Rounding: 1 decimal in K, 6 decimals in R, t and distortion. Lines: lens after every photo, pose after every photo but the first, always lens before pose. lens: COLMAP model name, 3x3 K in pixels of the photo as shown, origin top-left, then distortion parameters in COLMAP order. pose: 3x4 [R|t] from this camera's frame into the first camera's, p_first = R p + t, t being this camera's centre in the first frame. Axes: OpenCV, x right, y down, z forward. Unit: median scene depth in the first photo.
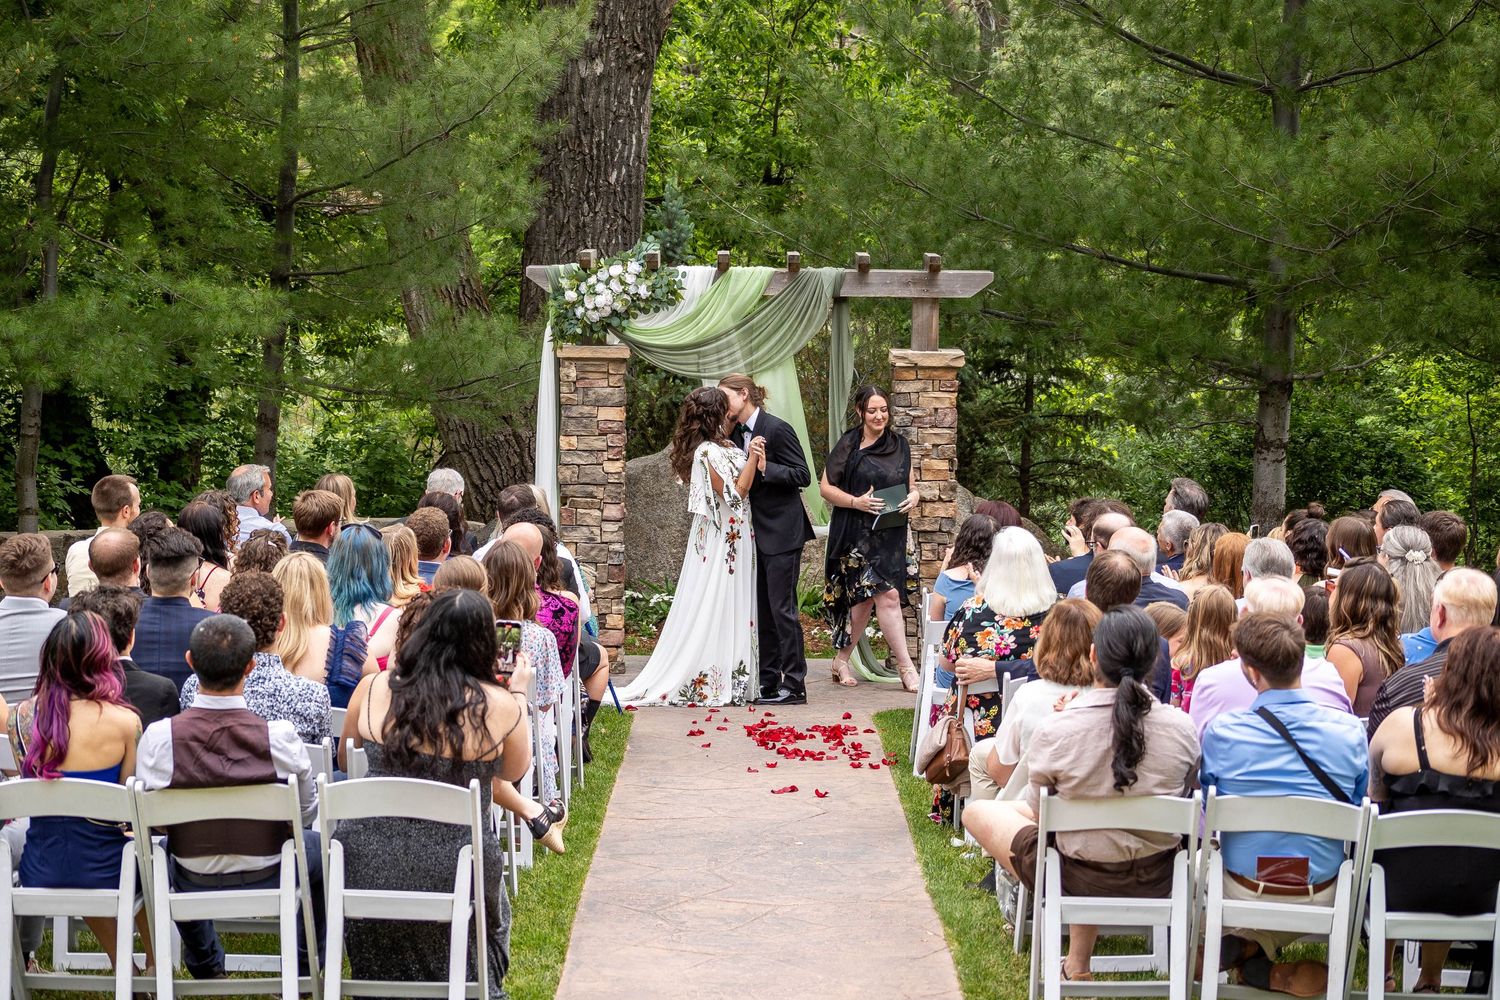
lens RADIAL K [[3323.7, 0, 750.0], [0, 3323.7, 500.0], [0, 0, 1]] dist [-0.061053, 0.052352]
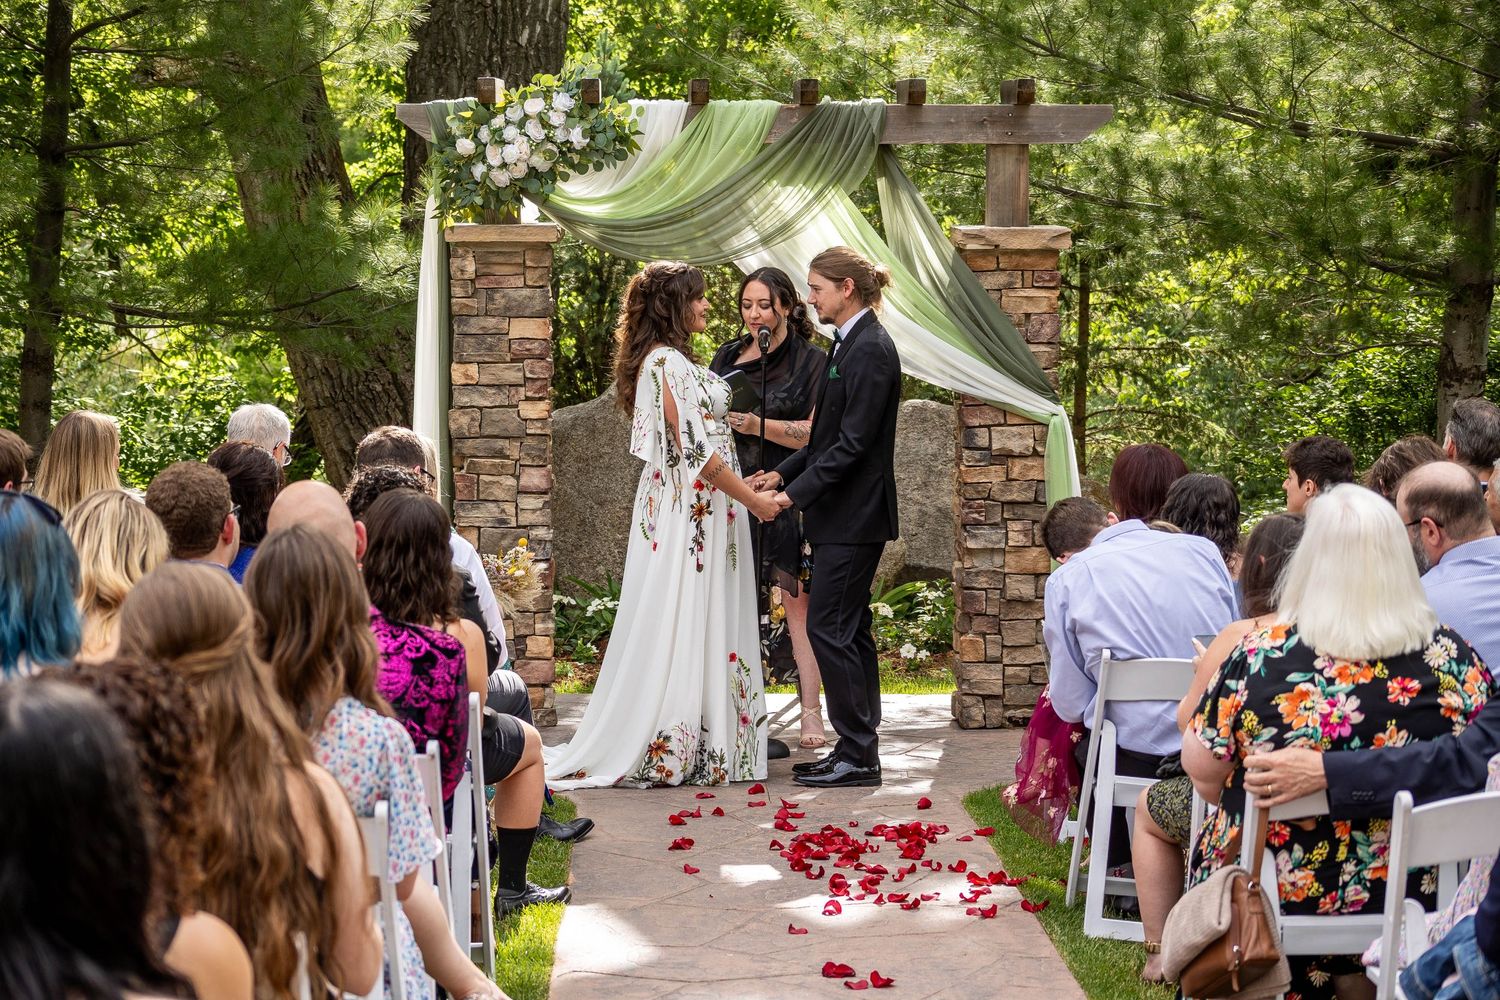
lens RADIAL K [[3127.1, 0, 750.0], [0, 3127.1, 500.0], [0, 0, 1]] dist [-0.041355, 0.042348]
pose [[0.999392, -0.013607, 0.032095, -0.018856], [0.013449, 0.999896, 0.005145, 0.005119], [-0.032162, -0.004710, 0.999472, 0.387619]]
